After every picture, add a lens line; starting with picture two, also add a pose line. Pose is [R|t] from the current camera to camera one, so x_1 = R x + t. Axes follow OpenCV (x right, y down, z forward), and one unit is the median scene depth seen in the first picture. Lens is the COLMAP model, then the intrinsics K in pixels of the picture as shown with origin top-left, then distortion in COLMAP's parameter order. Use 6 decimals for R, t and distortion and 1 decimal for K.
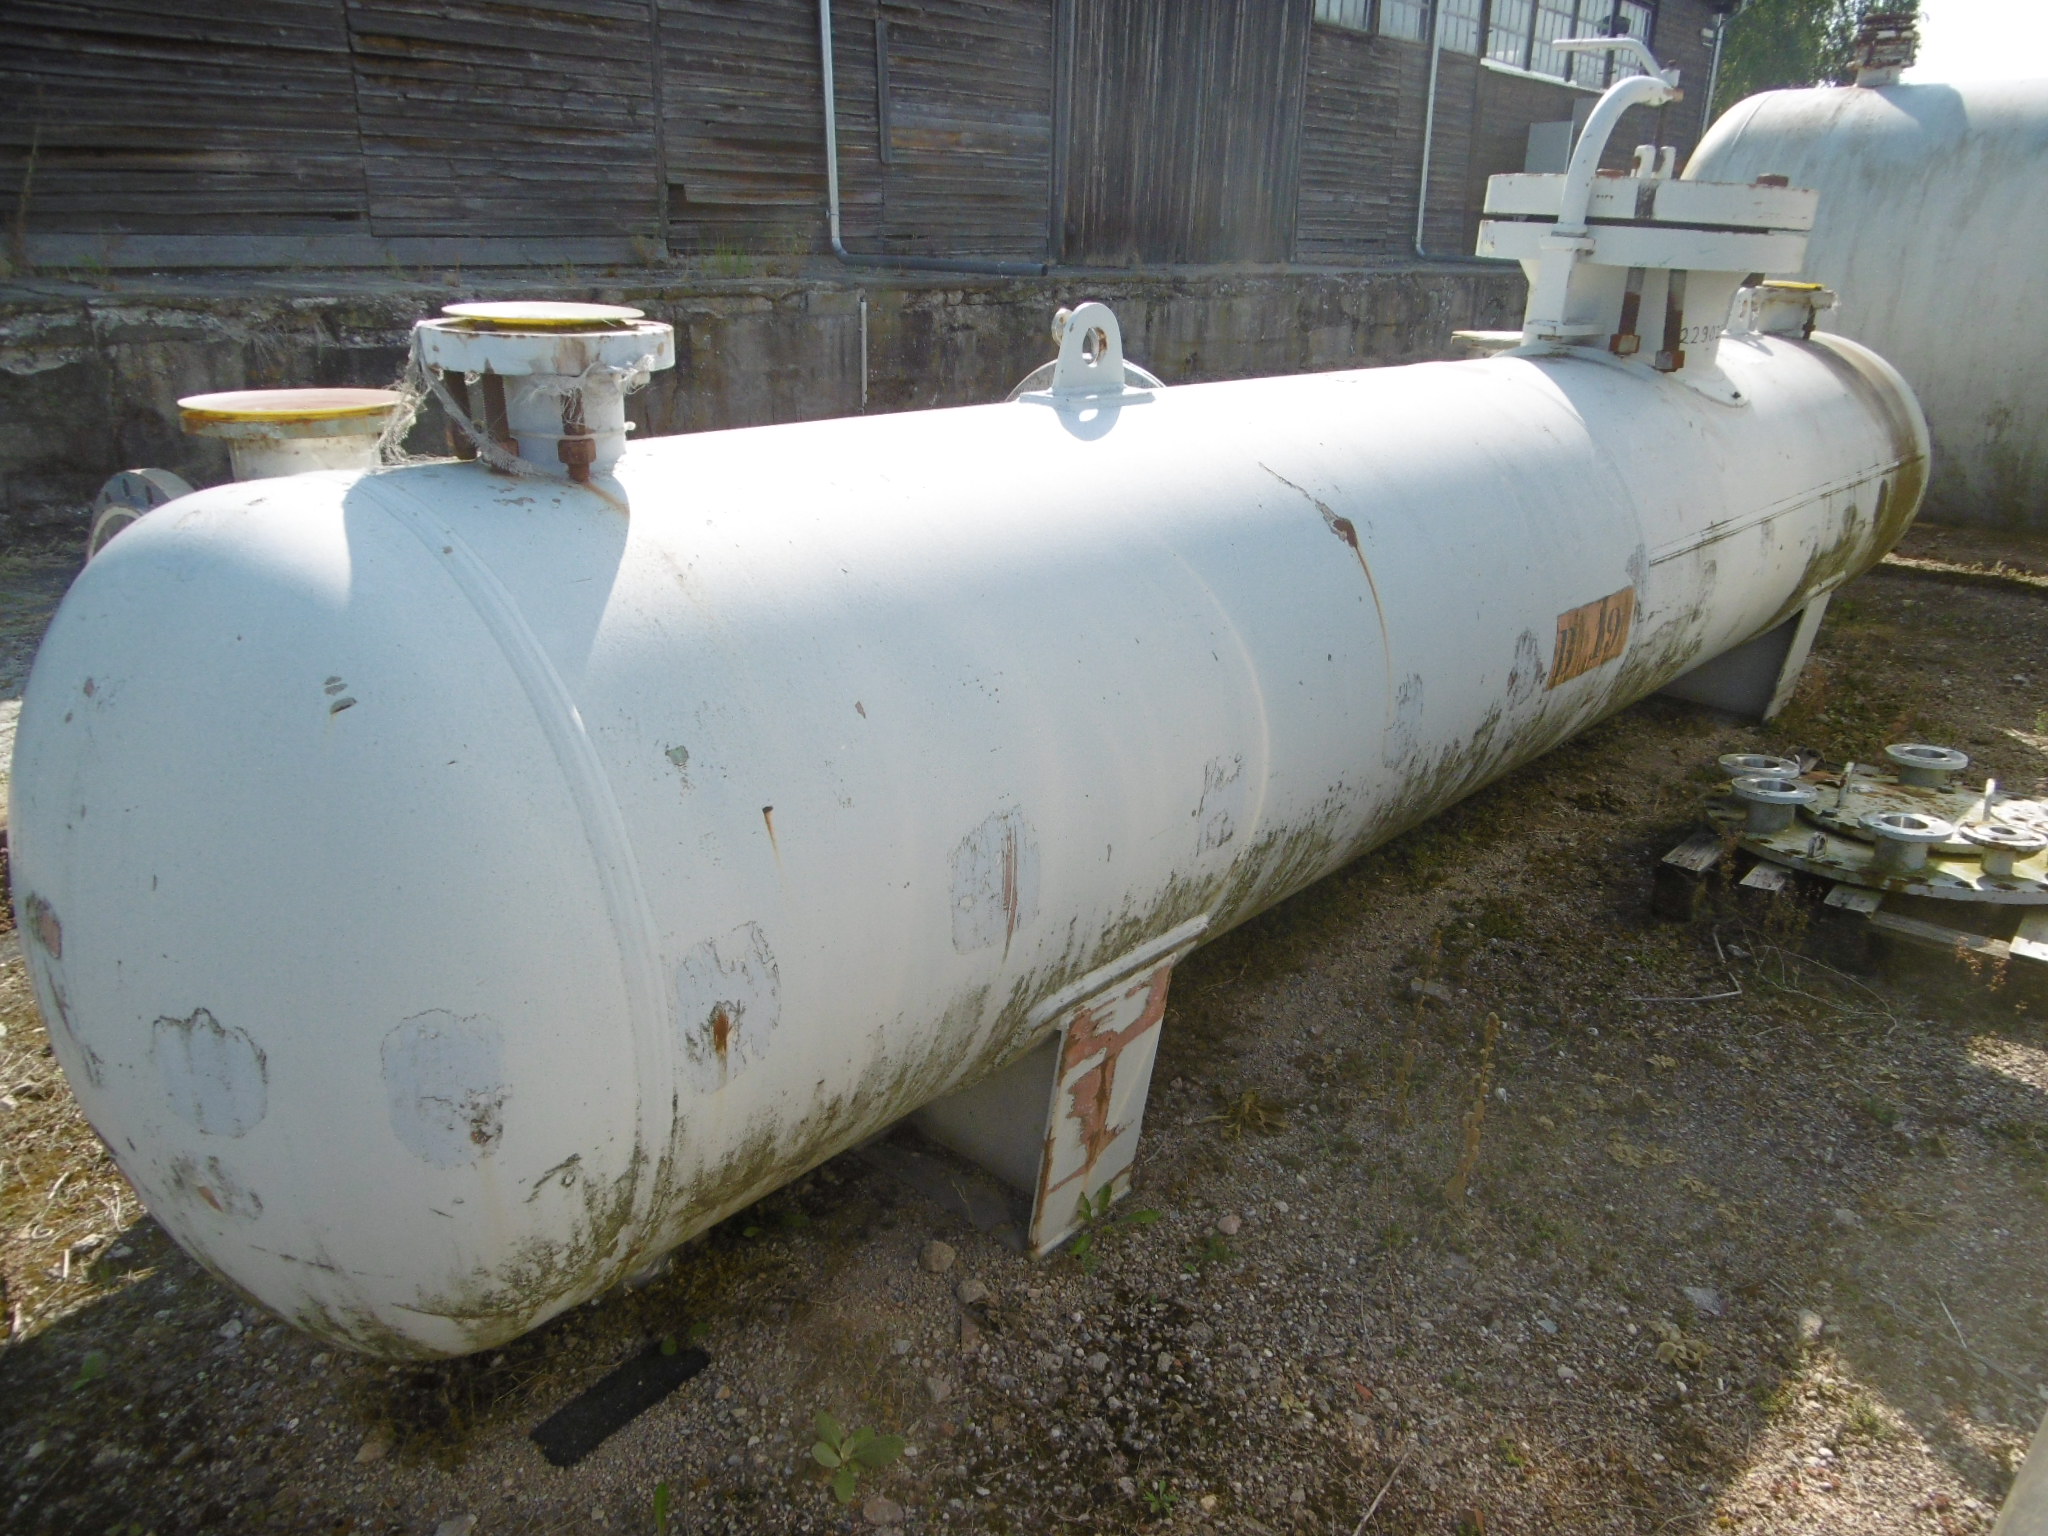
lens RADIAL K [[1602.3, 0, 1077.2], [0, 1602.3, 760.7], [0, 0, 1]] dist [0.000589, 0.037382]
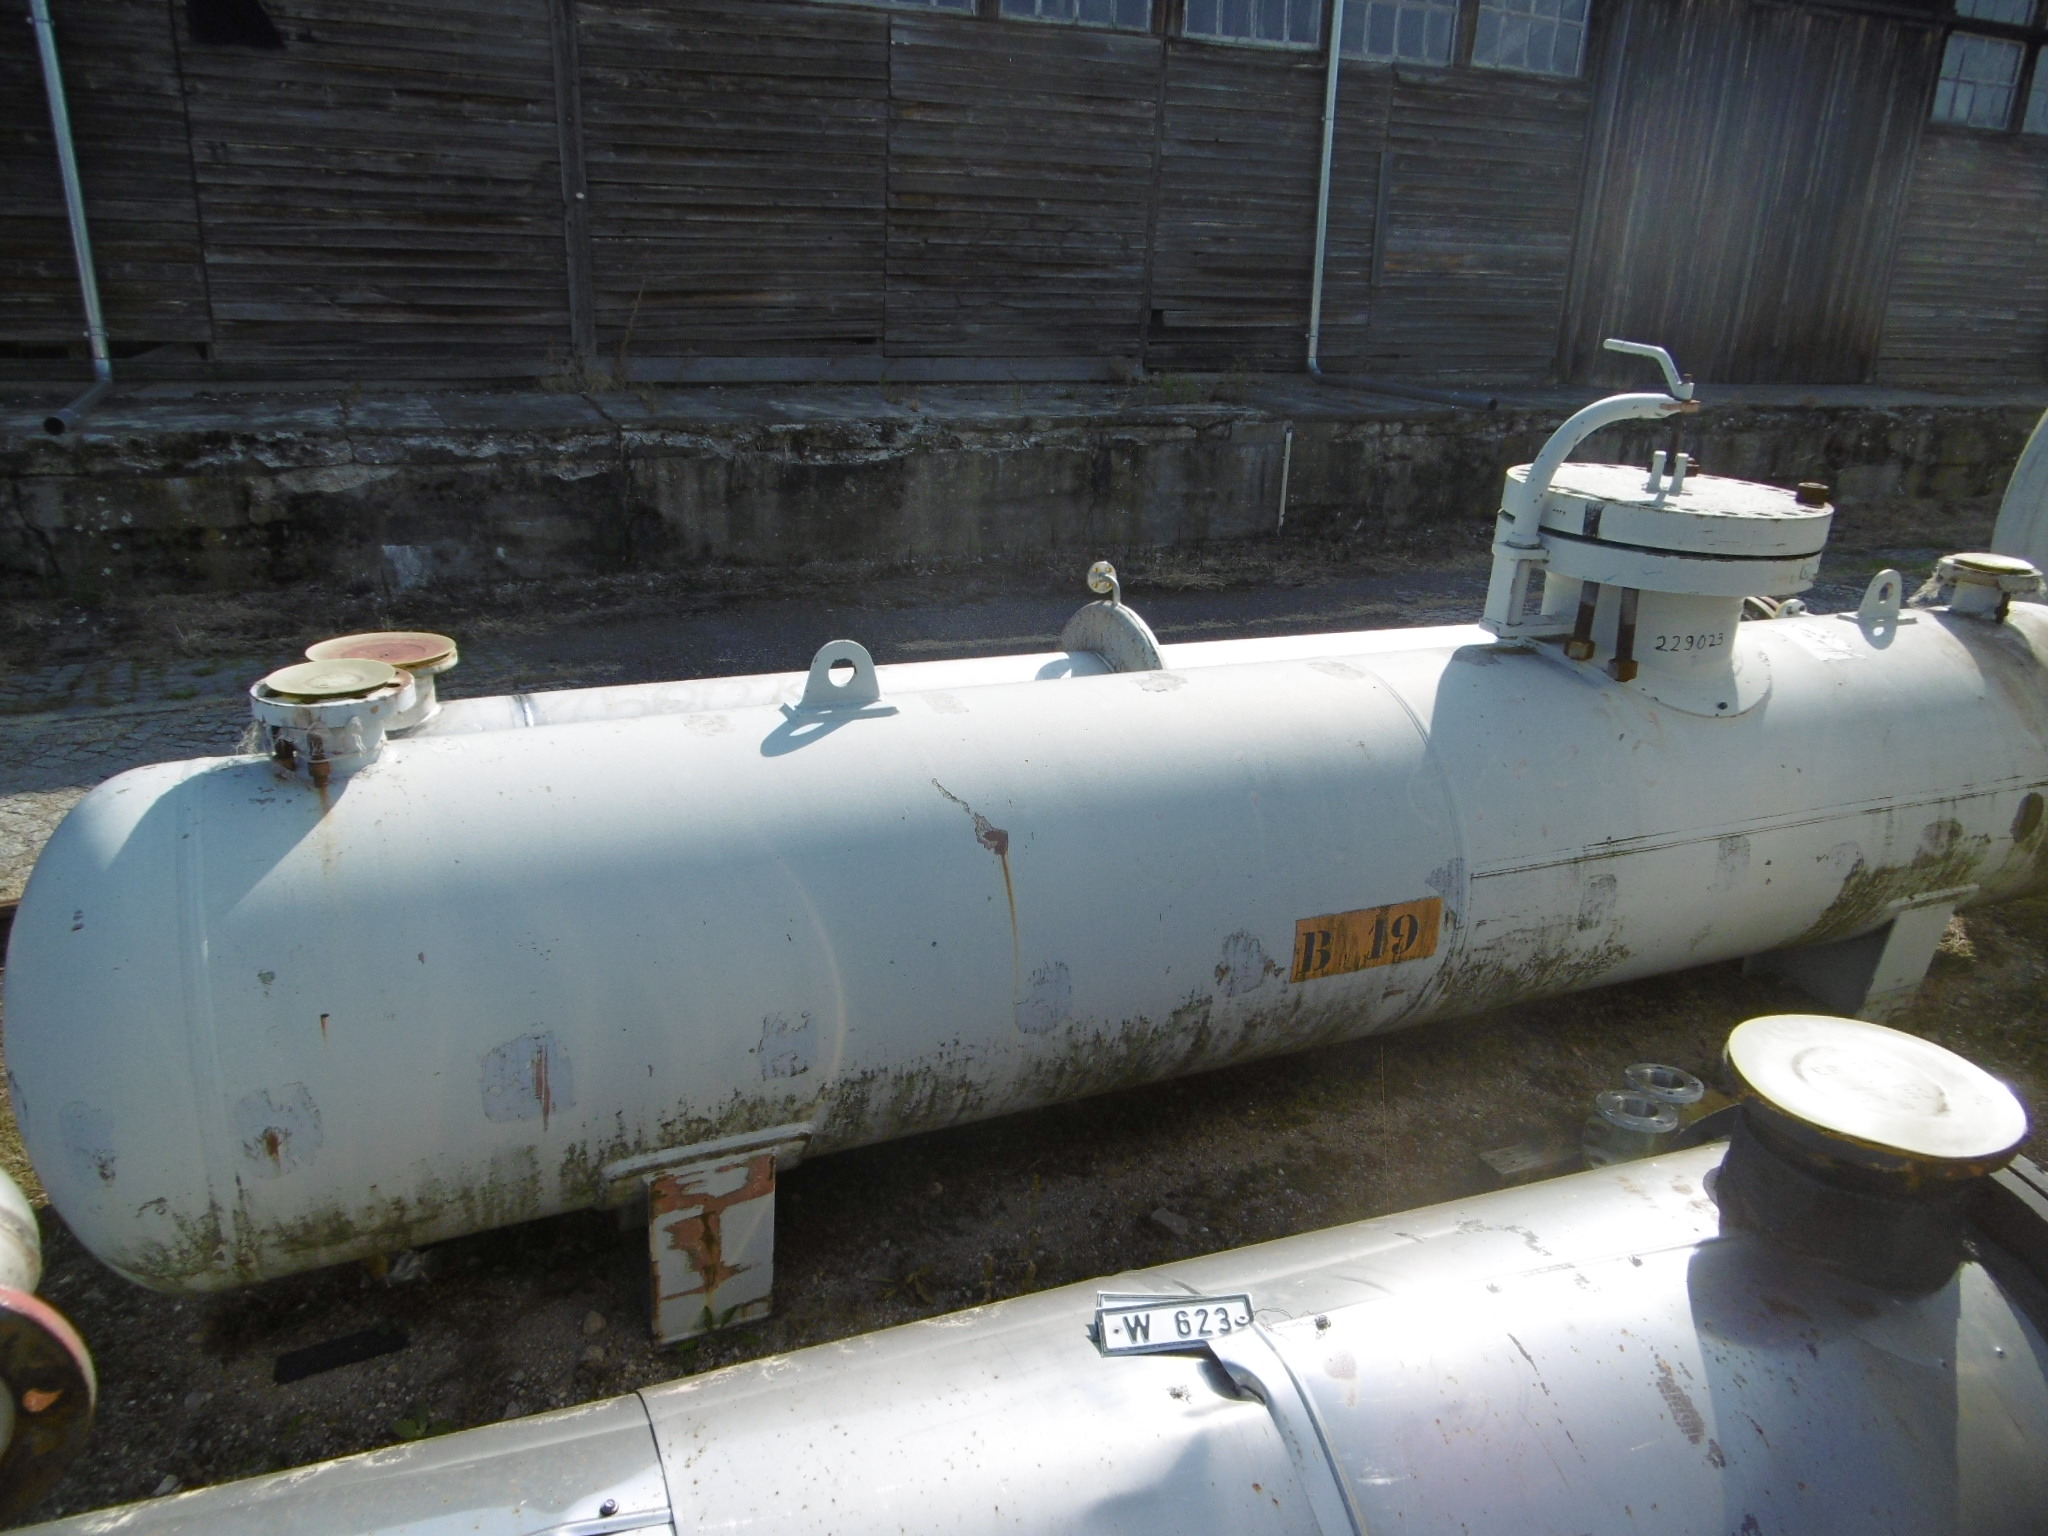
lens RADIAL K [[1602.3, 0, 1013.2], [0, 1602.3, 769.0], [0, 0, 1]] dist [0.000589, 0.037382]
pose [[0.906088, 0.144902, -0.397502, 0.185516], [-0.153451, 0.988101, 0.010411, -0.059595], [0.394281, 0.051564, 0.917542, -0.037994]]
